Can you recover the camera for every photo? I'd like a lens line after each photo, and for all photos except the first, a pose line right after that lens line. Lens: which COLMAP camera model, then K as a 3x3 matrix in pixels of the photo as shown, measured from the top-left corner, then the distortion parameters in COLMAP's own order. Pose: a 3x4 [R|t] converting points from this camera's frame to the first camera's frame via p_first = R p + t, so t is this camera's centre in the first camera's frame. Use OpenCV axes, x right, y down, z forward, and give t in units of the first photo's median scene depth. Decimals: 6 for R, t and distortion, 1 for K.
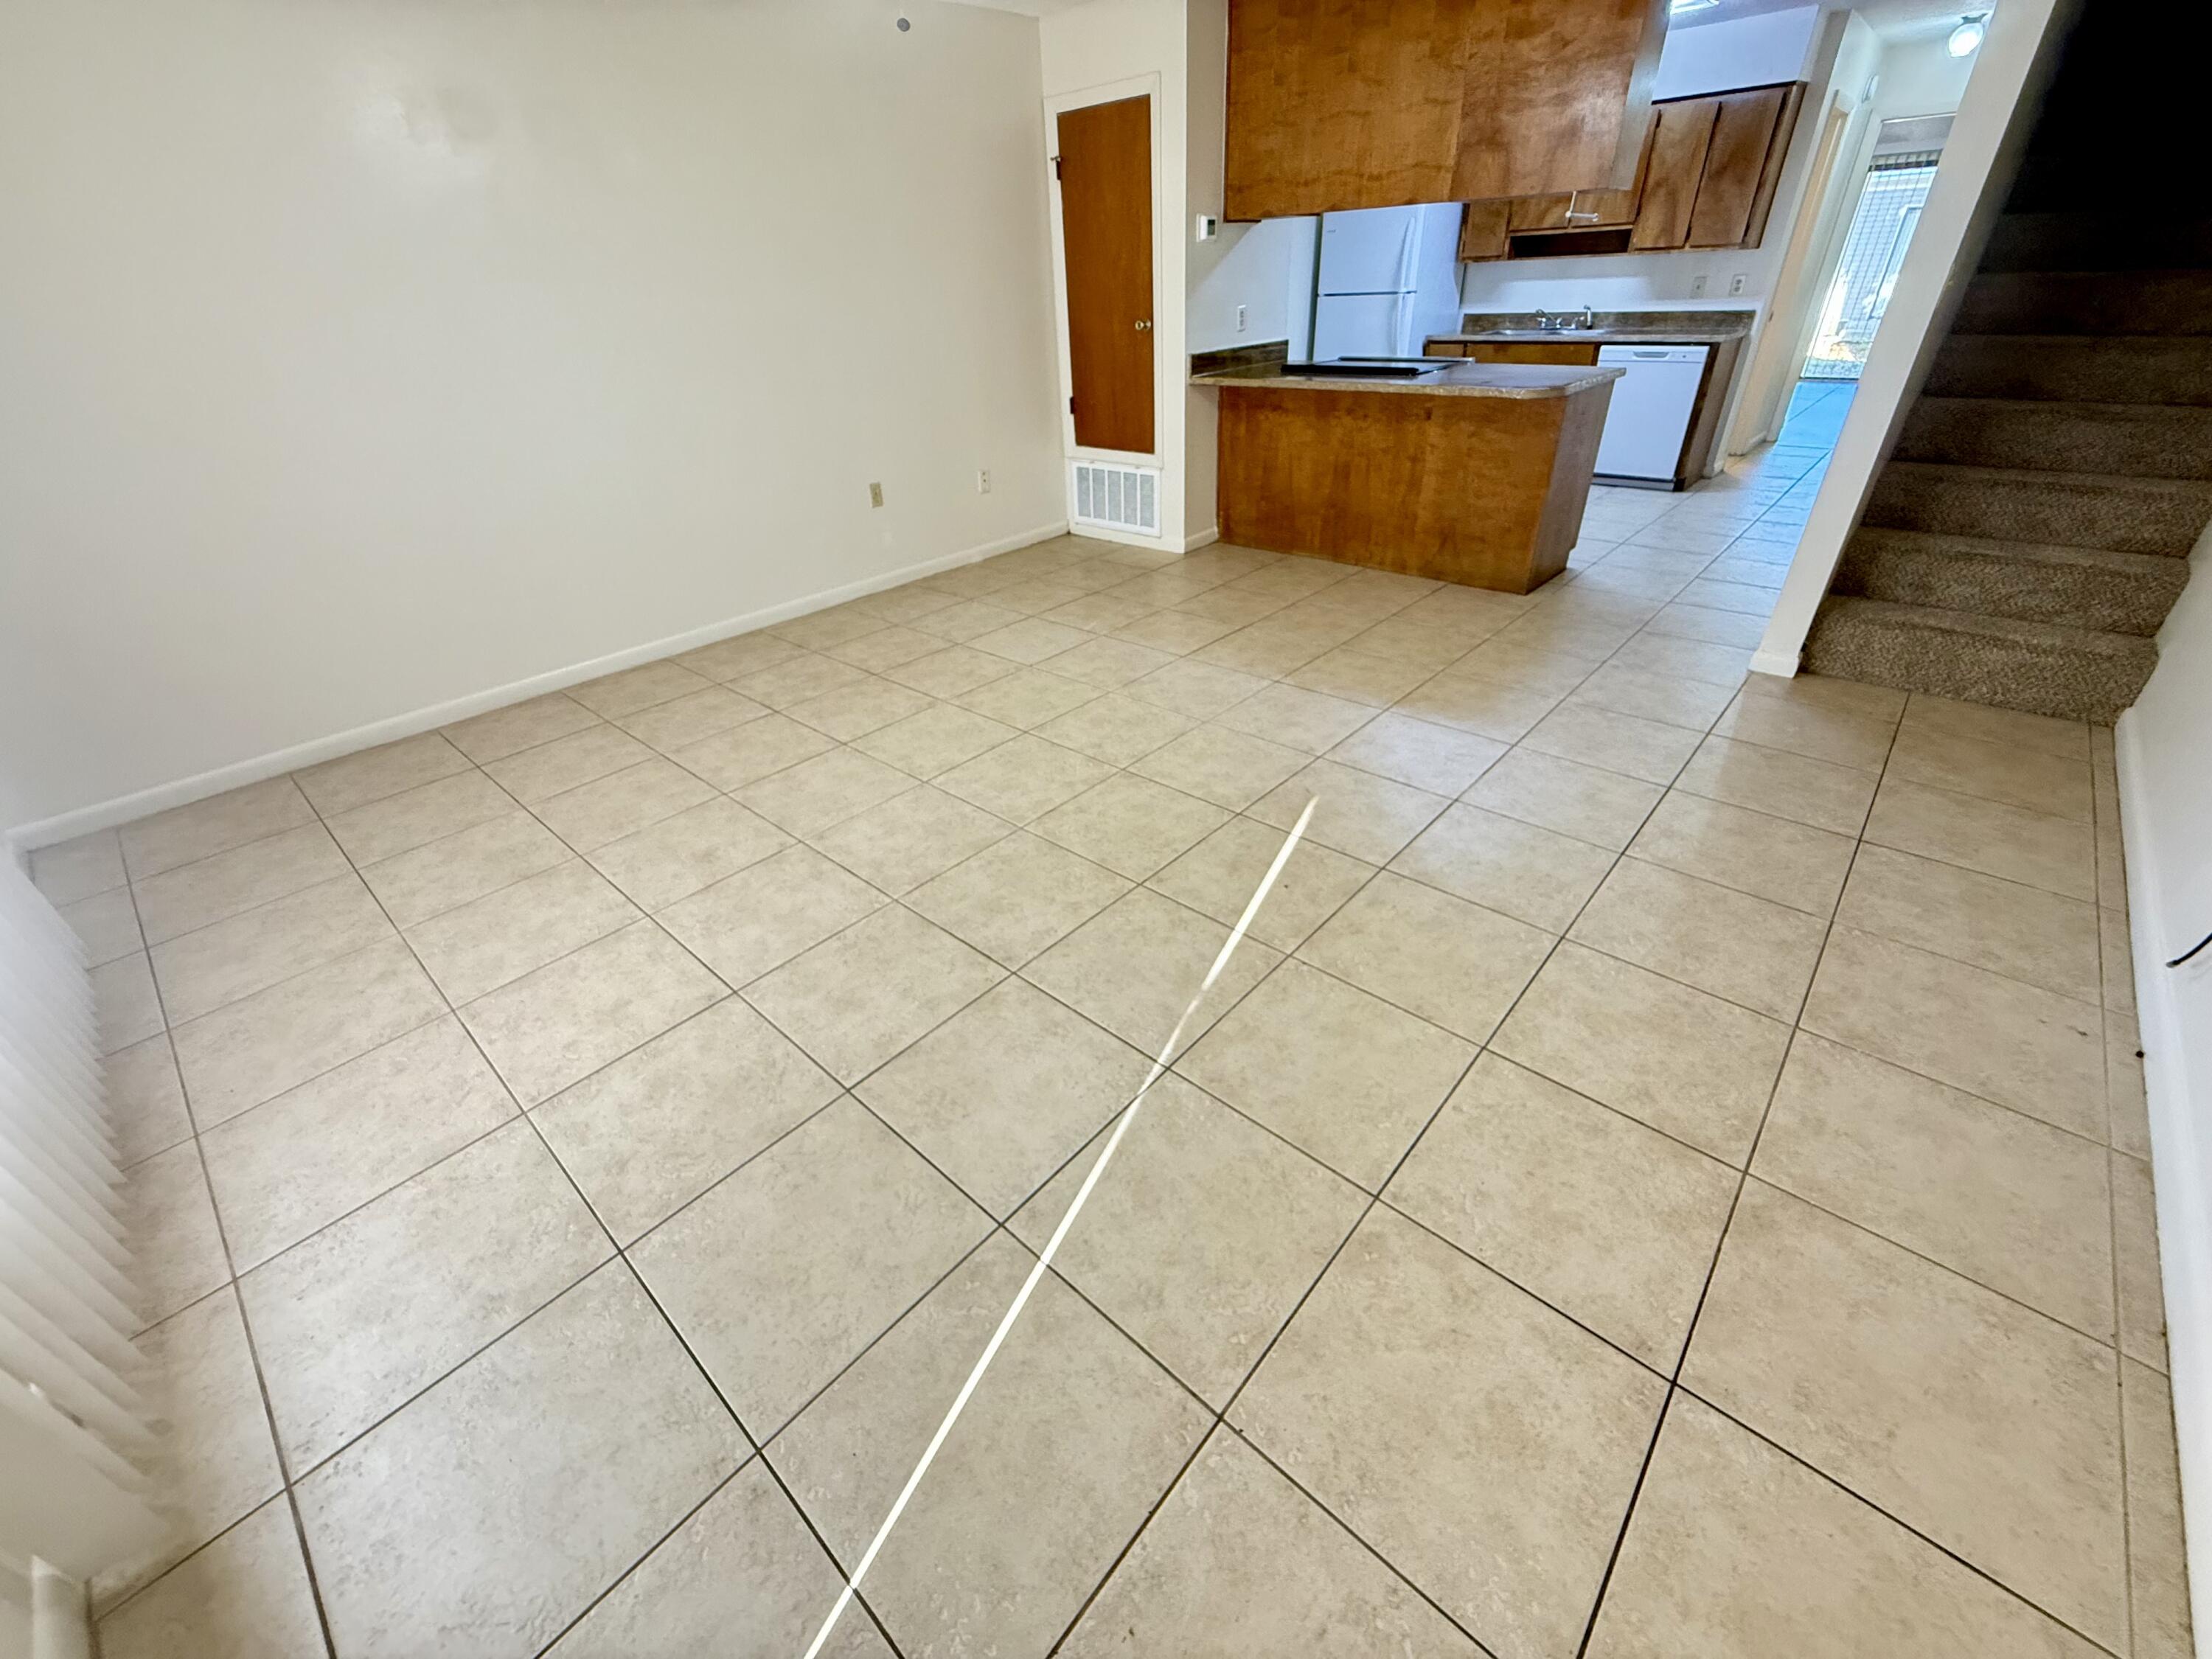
lens RADIAL K [[881.3, 0, 1116.3], [0, 881.3, 841.6], [0, 0, 1]] dist [0.003415, 0.000145]
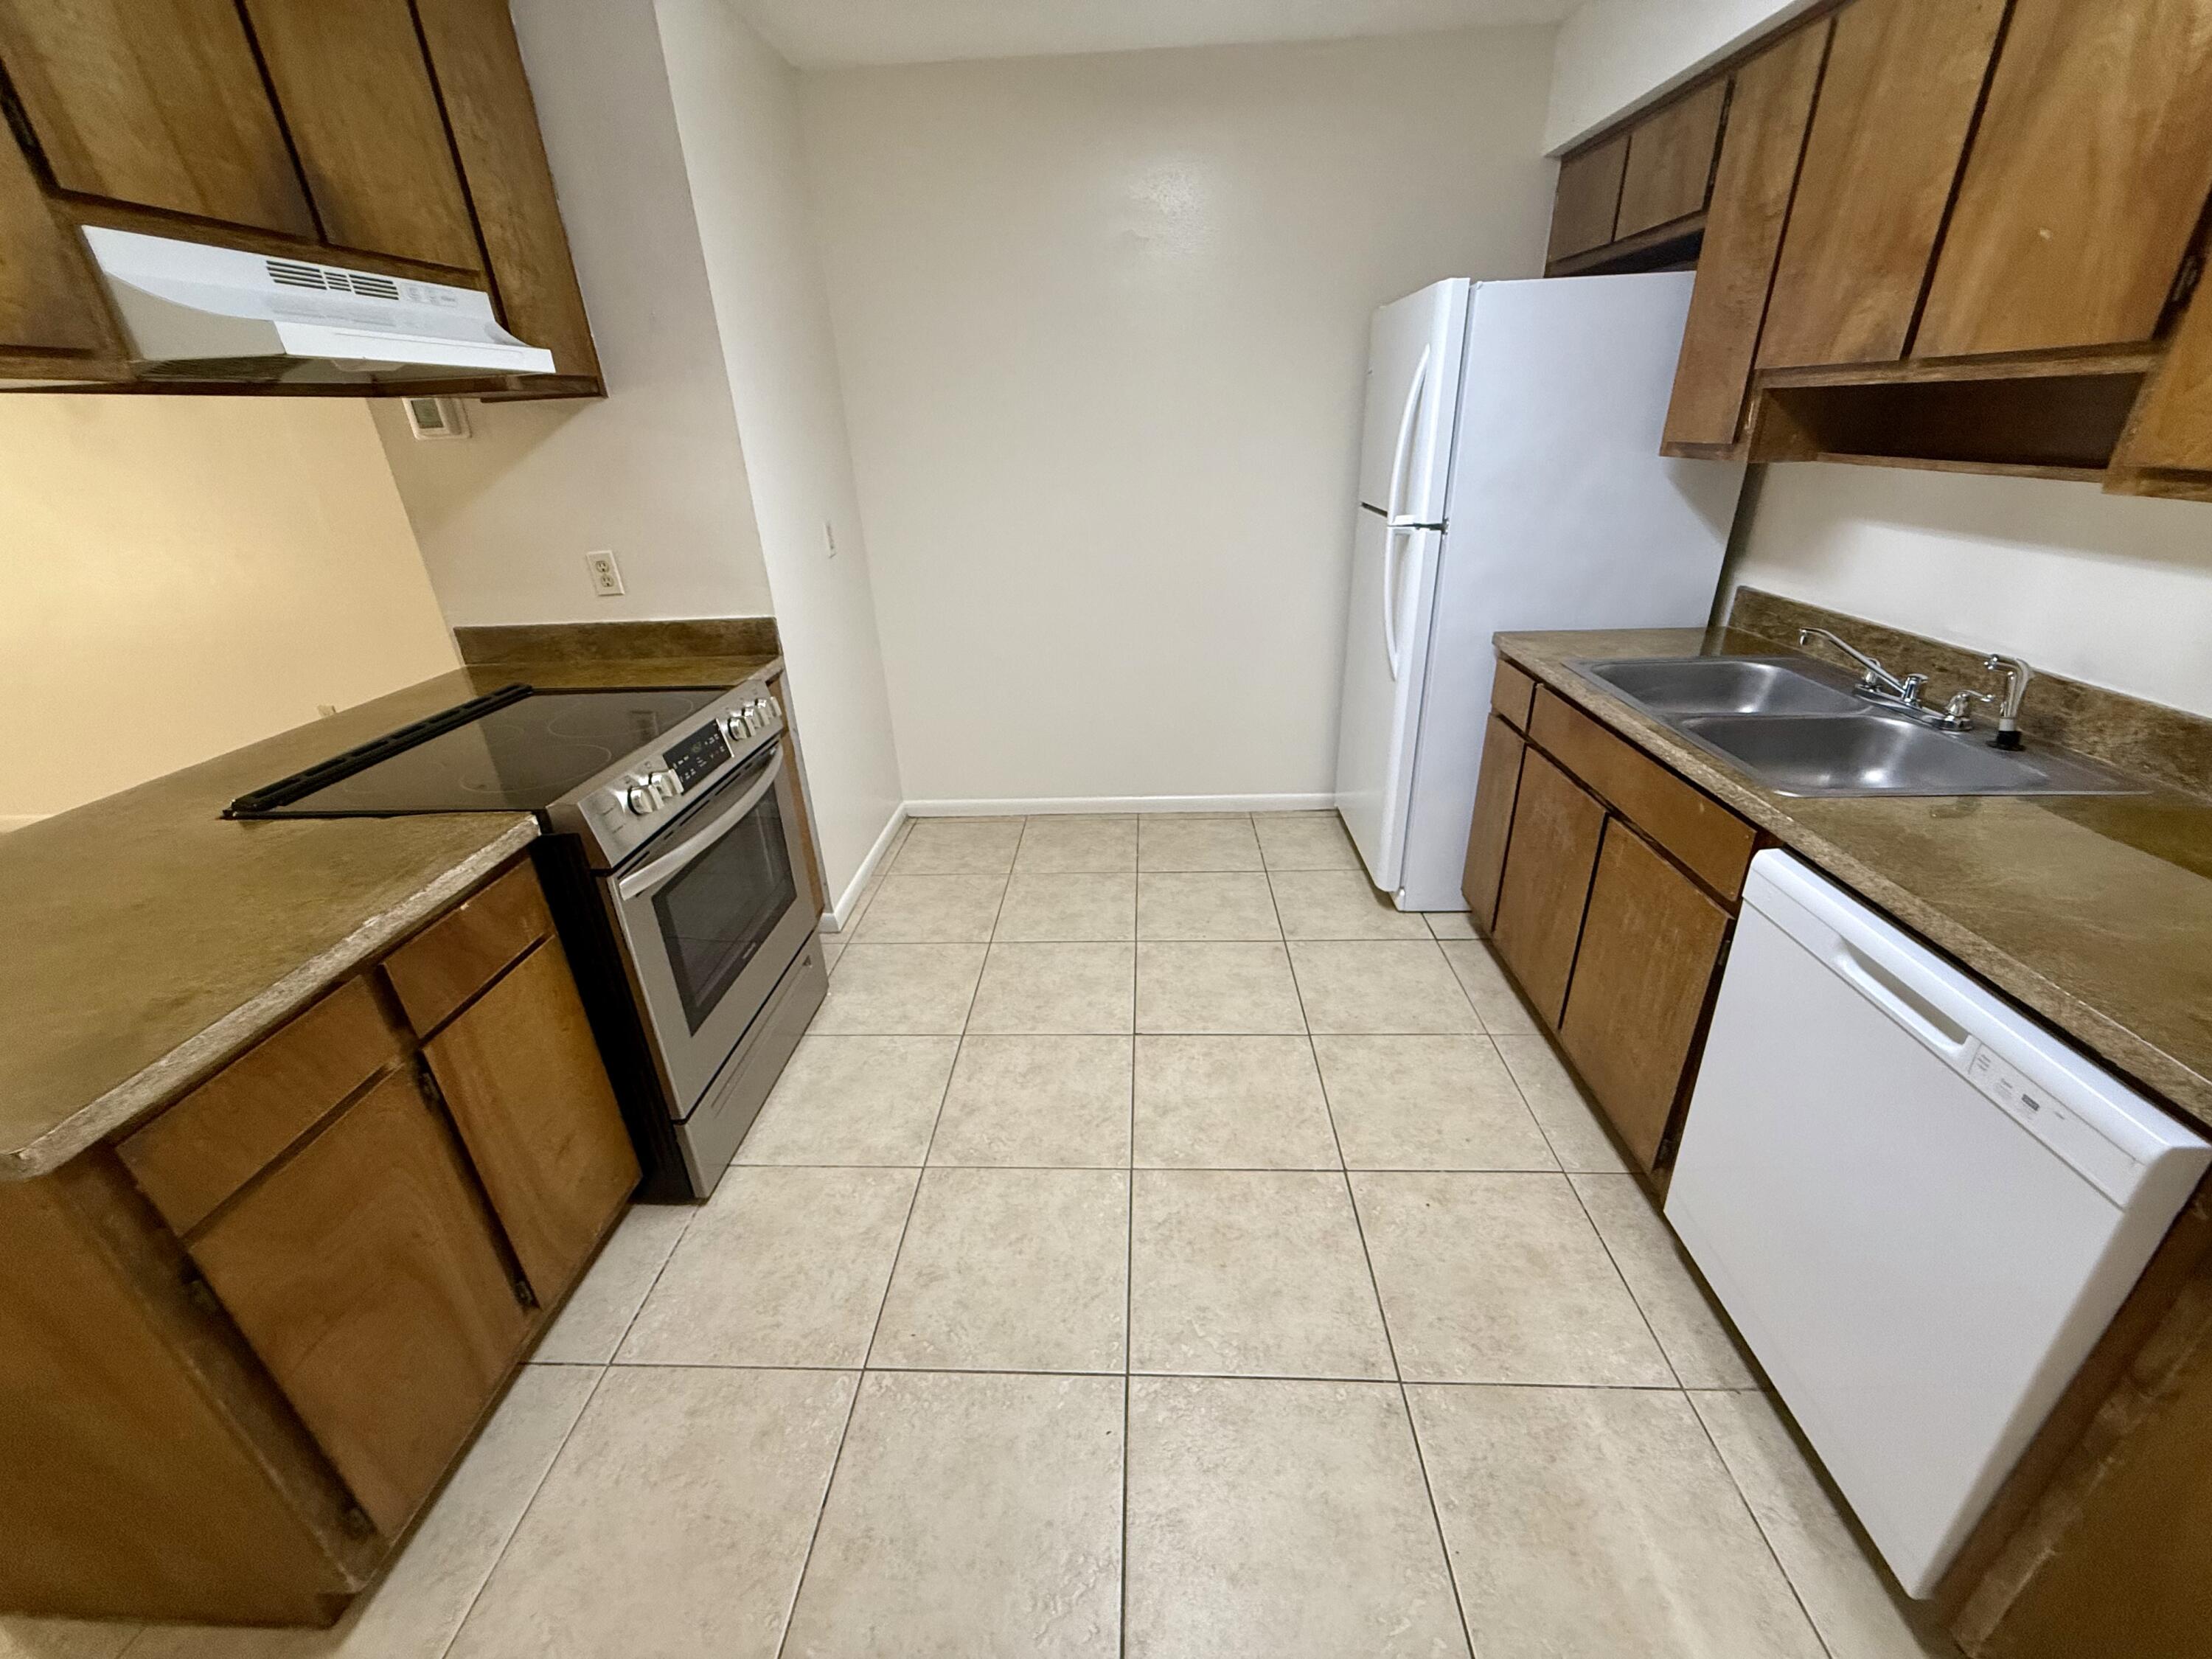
lens RADIAL K [[881.3, 0, 1111.8], [0, 881.3, 826.9], [0, 0, 1]] dist [0.003415, 0.000145]
pose [[0.642176, 0.343571, -0.685251, 0.581504], [-0.401865, 0.912134, 0.080722, -0.504542], [0.652775, 0.223541, 0.723819, 0.701039]]
